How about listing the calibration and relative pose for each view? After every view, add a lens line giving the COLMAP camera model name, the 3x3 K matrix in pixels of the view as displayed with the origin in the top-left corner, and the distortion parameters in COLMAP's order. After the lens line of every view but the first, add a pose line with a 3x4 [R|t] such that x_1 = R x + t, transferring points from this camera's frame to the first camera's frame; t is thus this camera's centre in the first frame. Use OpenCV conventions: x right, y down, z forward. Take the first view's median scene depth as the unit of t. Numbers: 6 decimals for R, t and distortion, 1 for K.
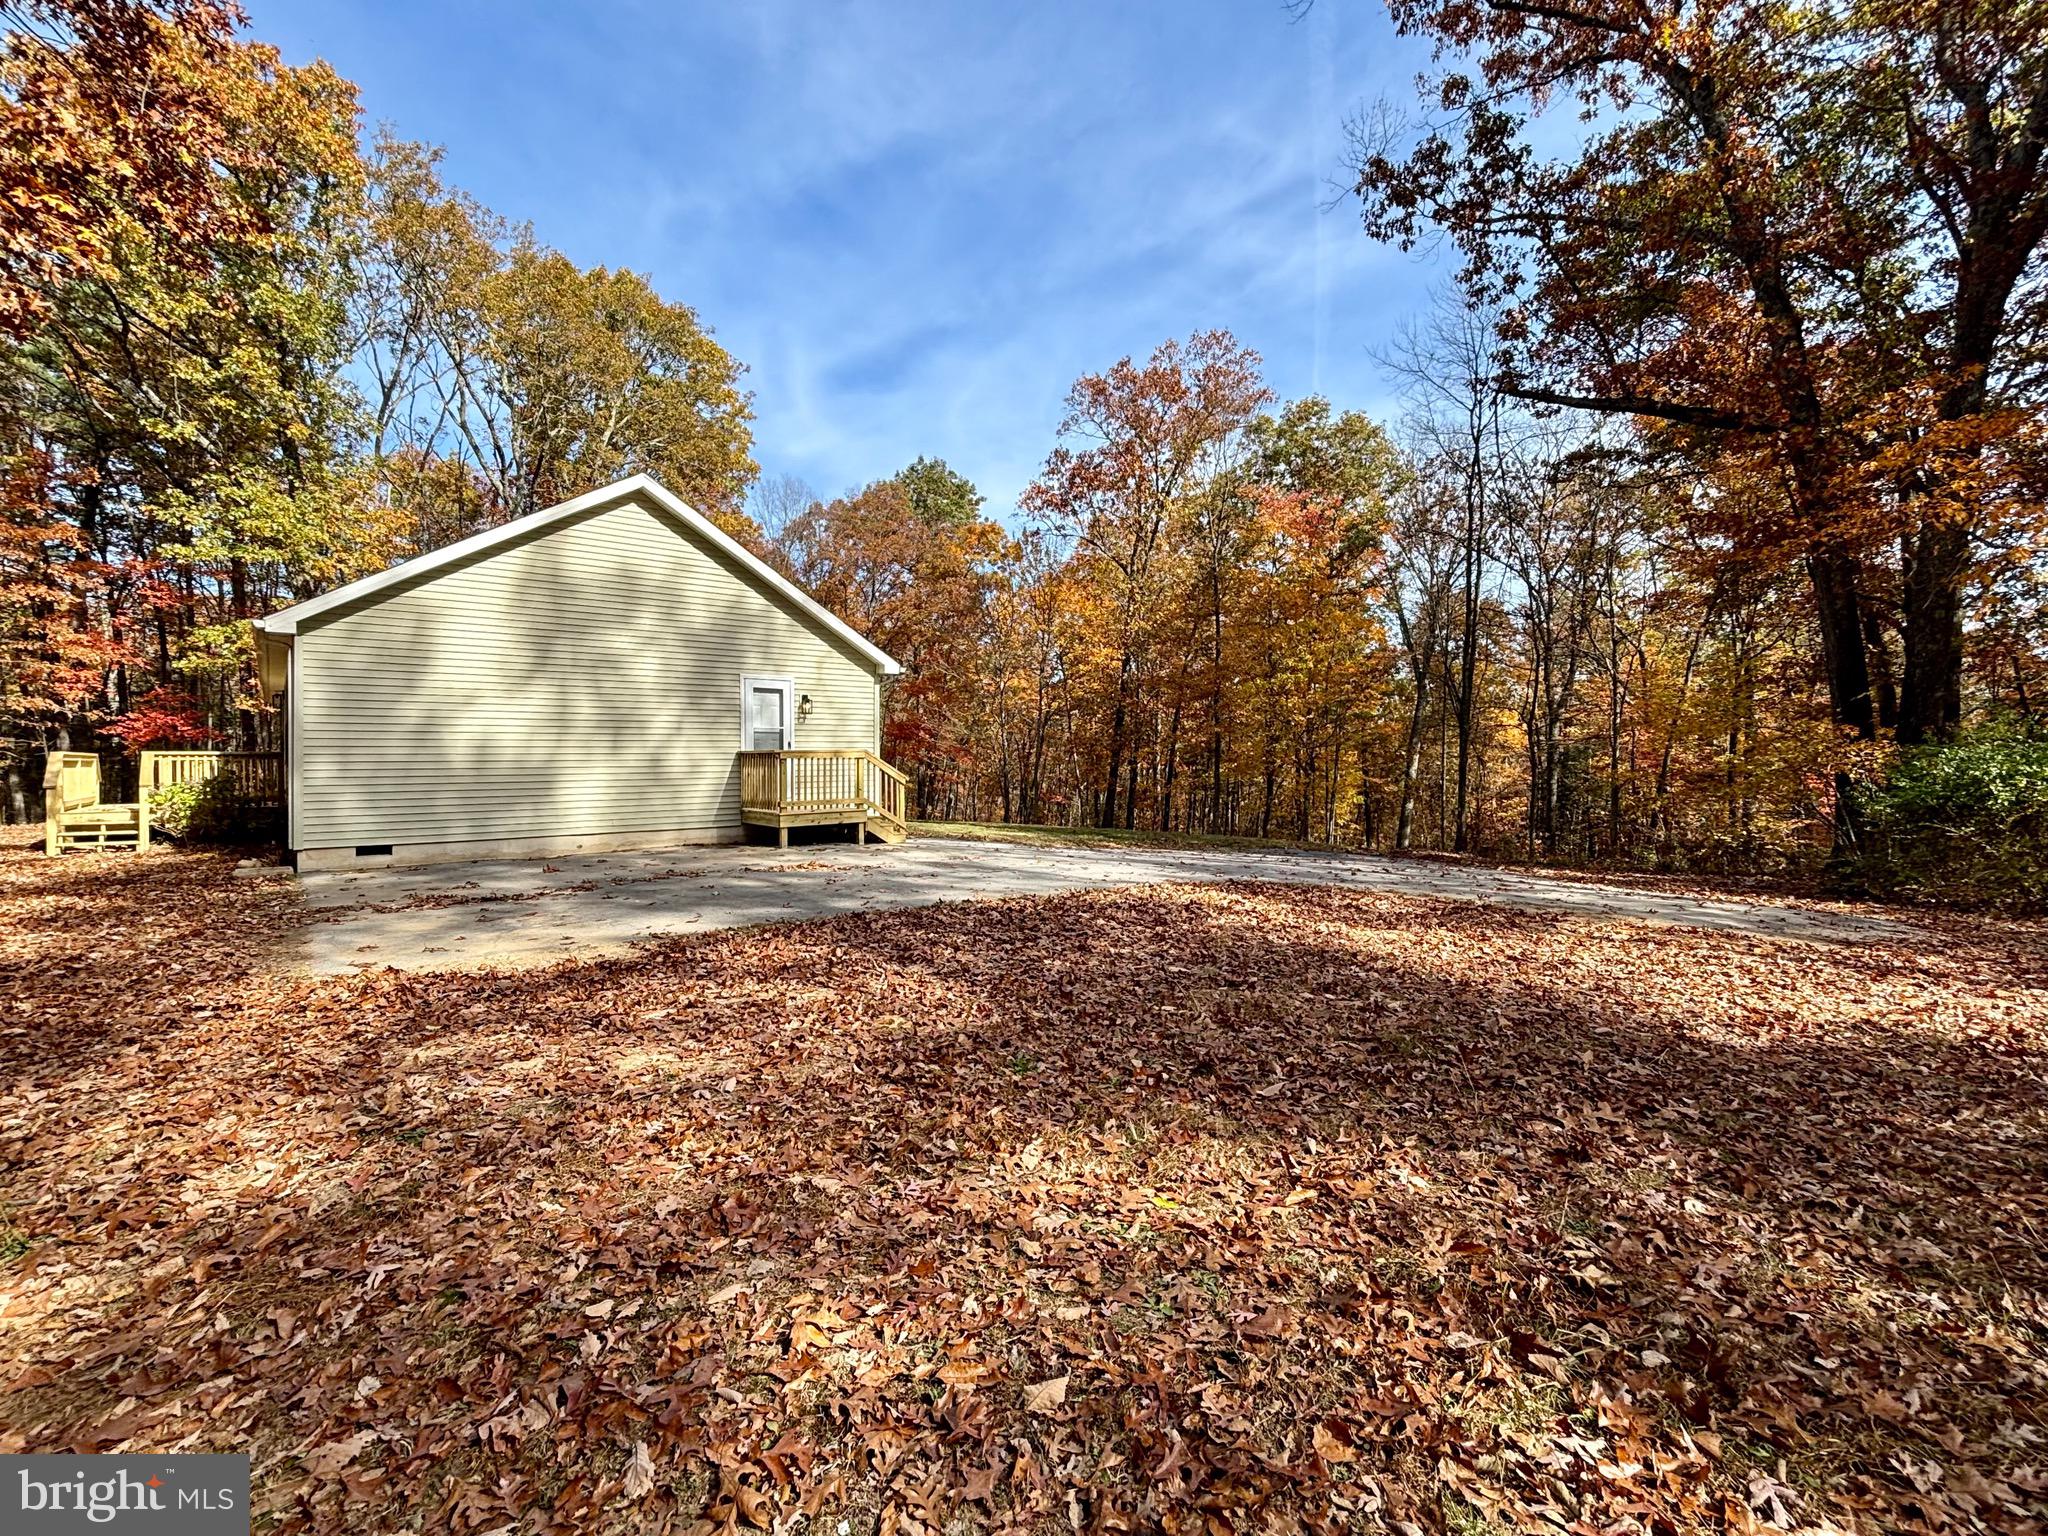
lens RADIAL K [[949.2, 0, 1037.5], [0, 949.2, 772.4], [0, 0, 1]] dist [-0.009917, -0.001065]
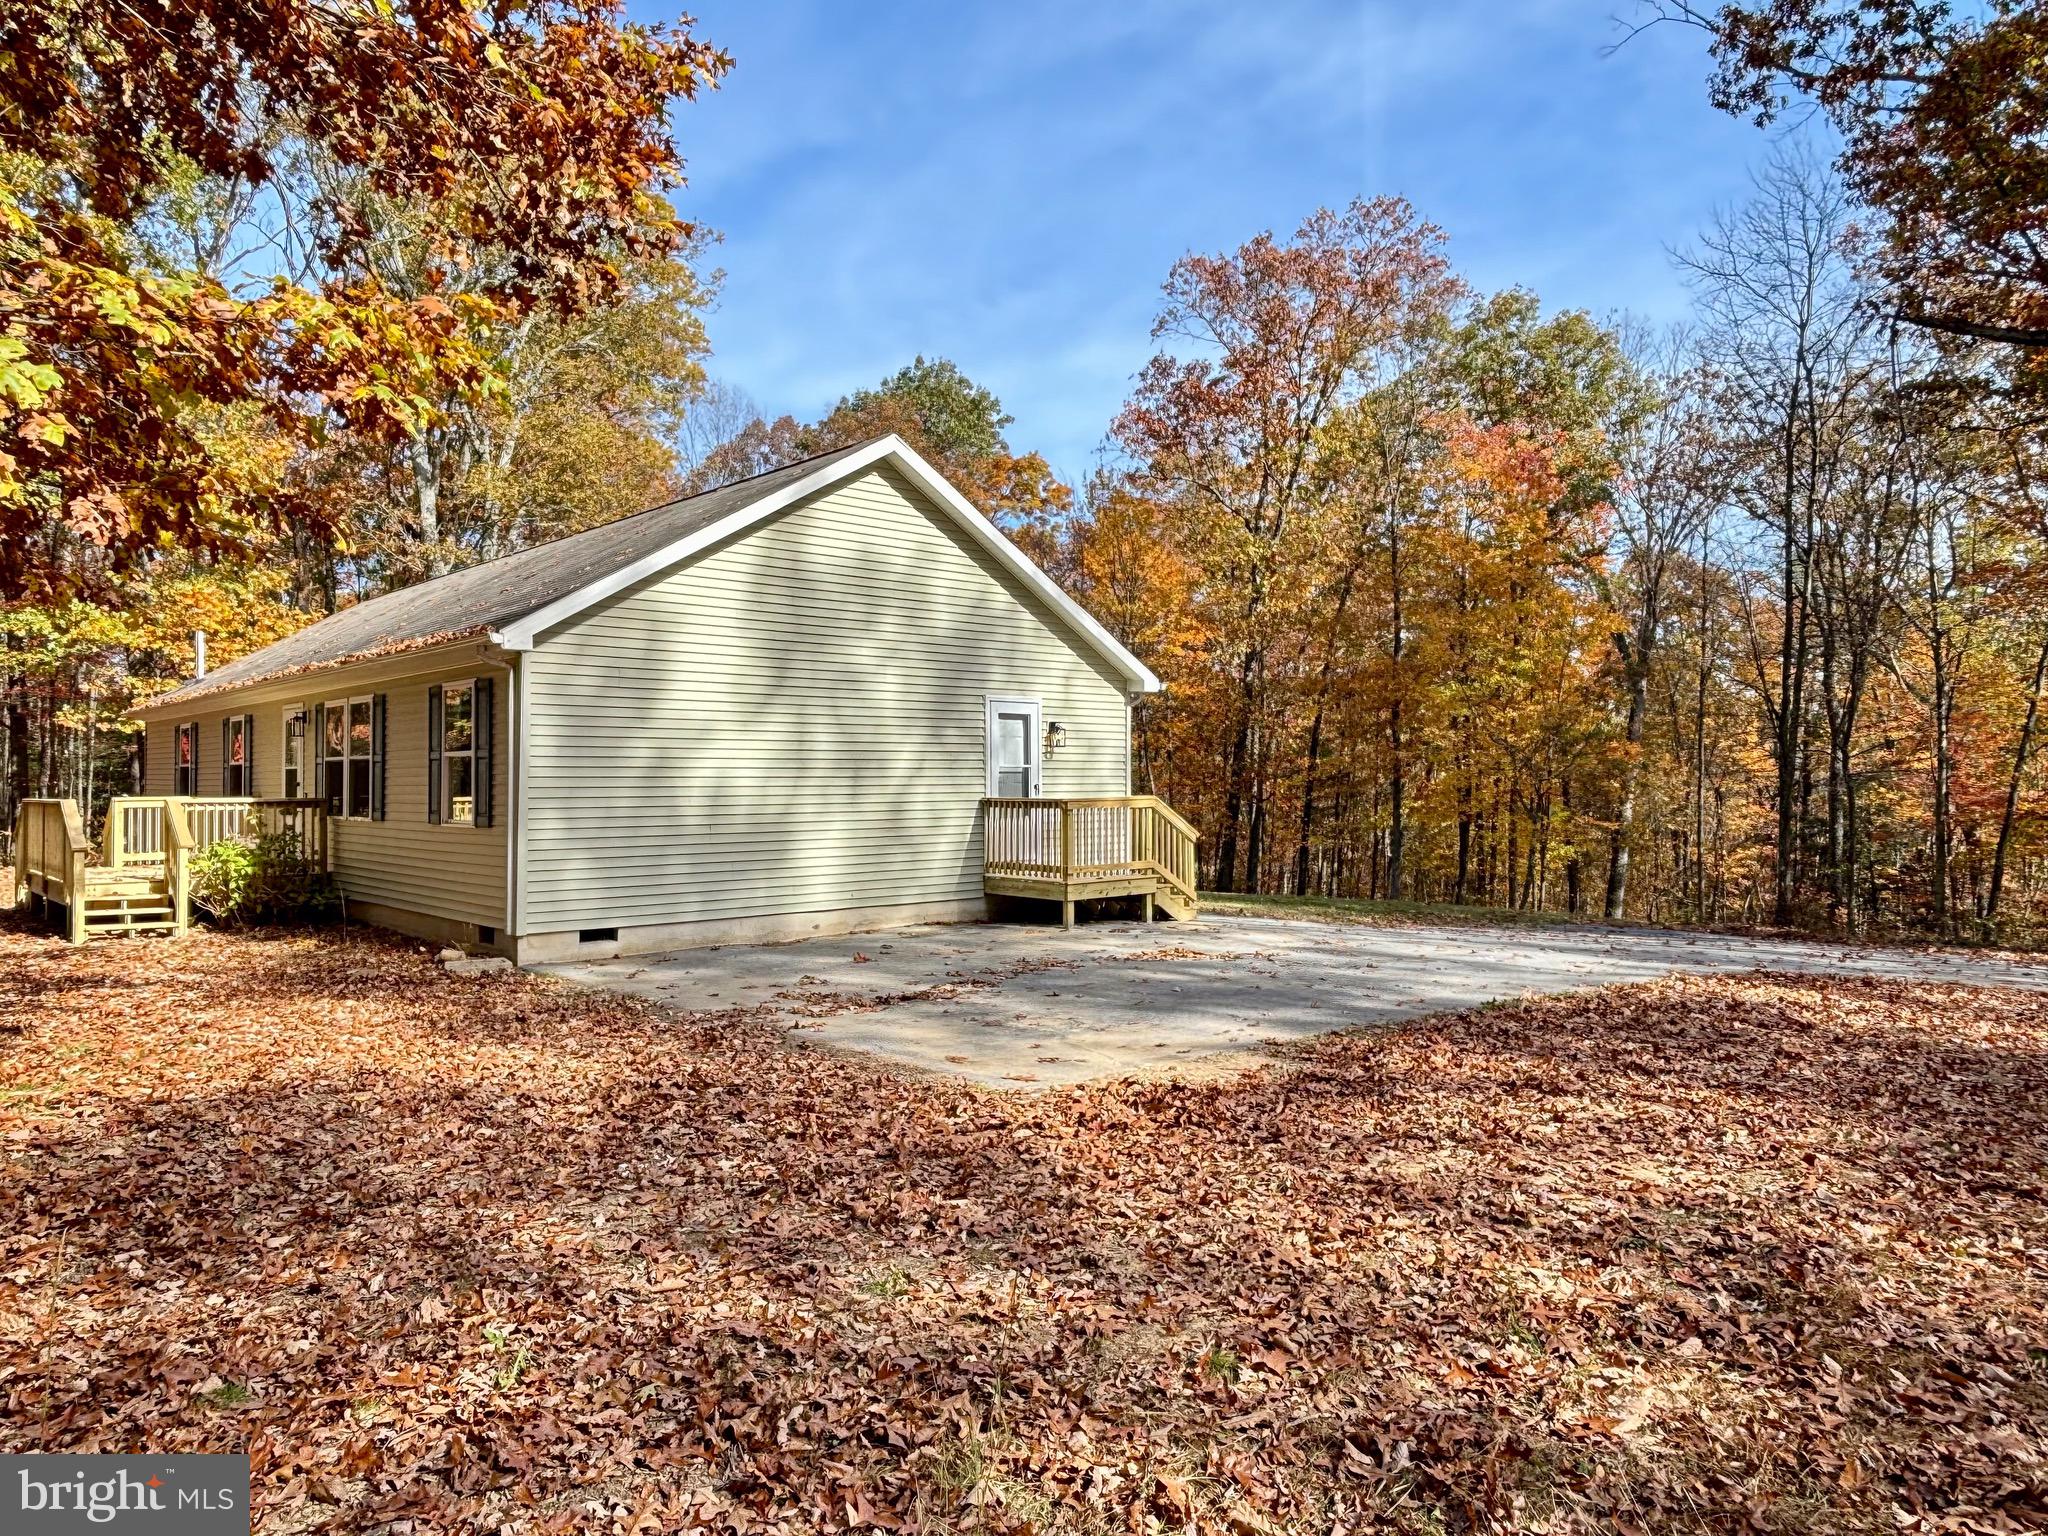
lens RADIAL K [[1414.5, 0, 1005.8], [0, 1414.5, 756.8], [0, 0, 1]] dist [0.010612, -0.012719]
pose [[0.999169, 0.002018, 0.040701, -0.331370], [-0.000673, 0.999454, -0.033030, -0.017403], [-0.040746, 0.032975, 0.998625, -0.112326]]
